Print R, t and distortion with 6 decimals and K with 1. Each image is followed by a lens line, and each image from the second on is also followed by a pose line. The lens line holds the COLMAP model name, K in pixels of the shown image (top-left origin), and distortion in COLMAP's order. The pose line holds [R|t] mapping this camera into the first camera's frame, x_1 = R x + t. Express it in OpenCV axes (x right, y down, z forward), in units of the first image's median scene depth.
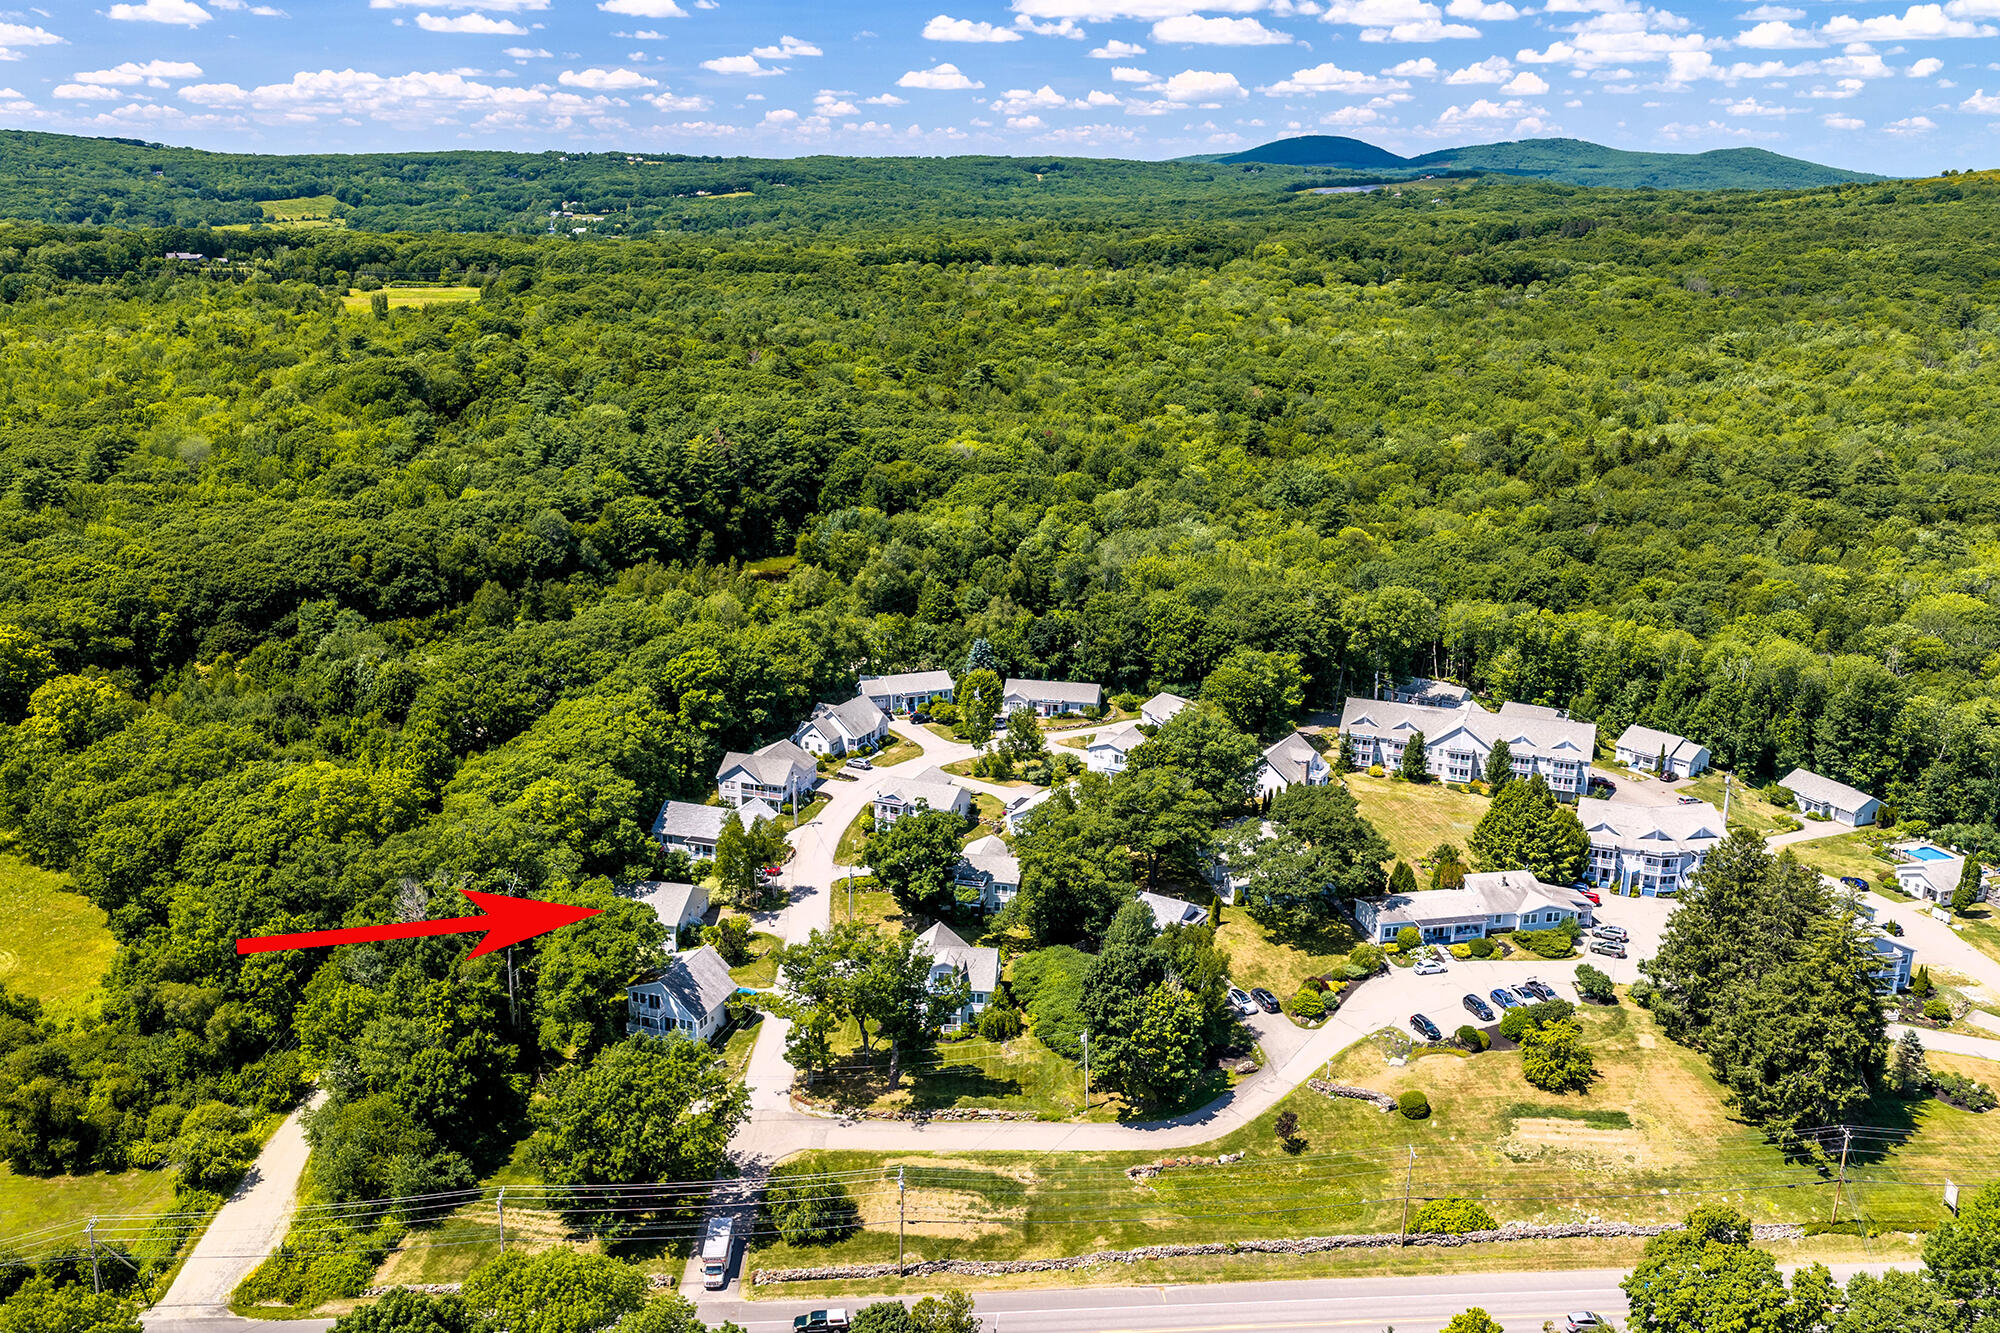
lens RADIAL K [[1674.3, 0, 988.1], [0, 1674.3, 649.6], [0, 0, 1]] dist [0.038101, -0.011073]
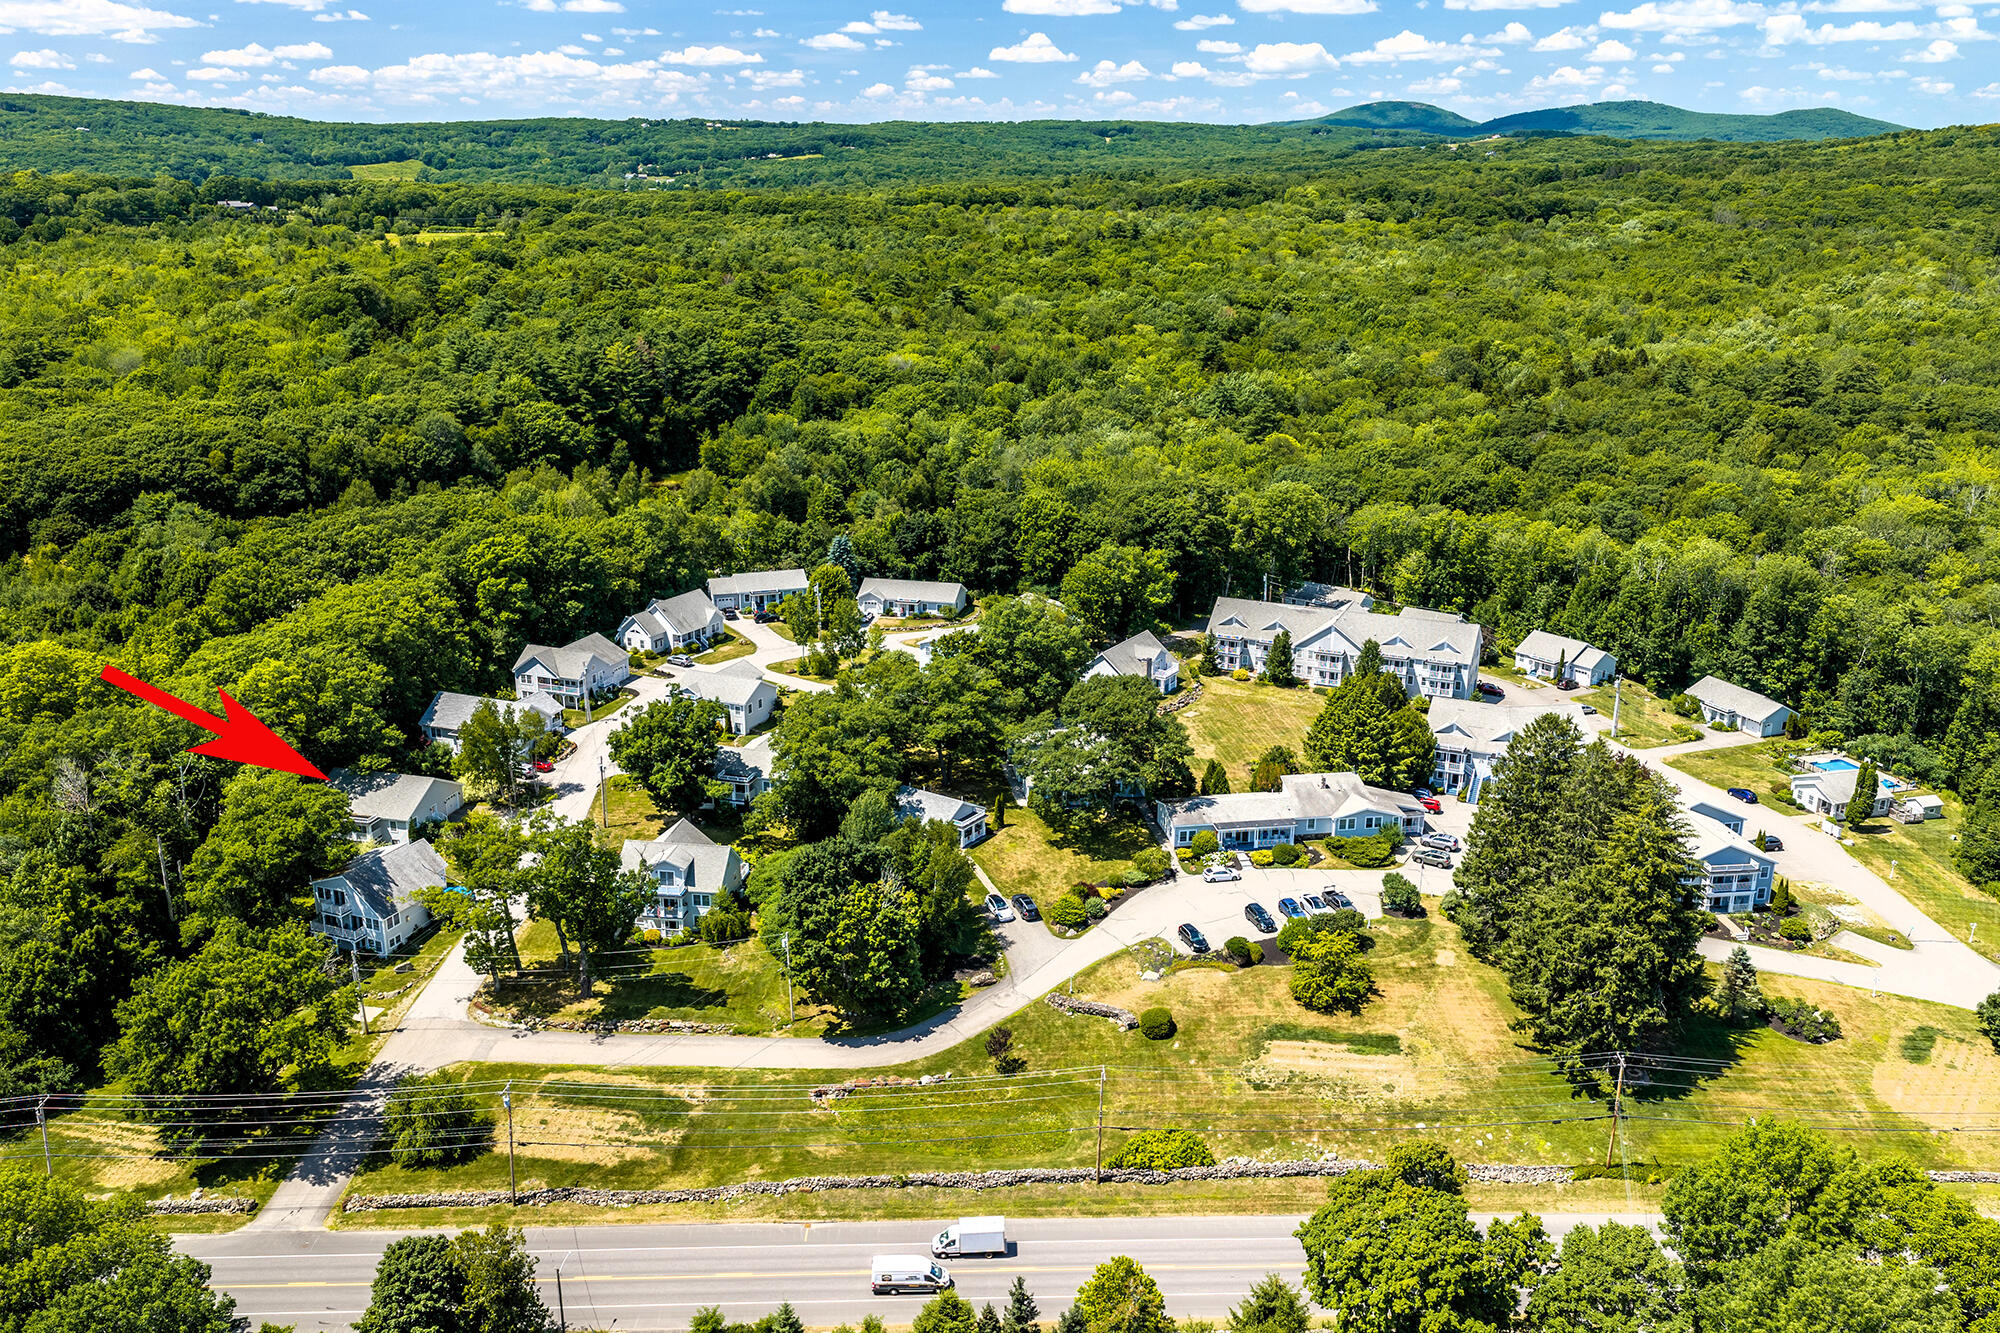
lens RADIAL K [[1608.1, 0, 996.5], [0, 1608.1, 646.2], [0, 0, 1]] dist [0.033036, -0.003893]
pose [[0.998766, 0.007865, -0.049037, 0.144739], [-0.006721, 0.999703, 0.023440, 0.038115], [0.049207, -0.023081, 0.998522, 0.112666]]
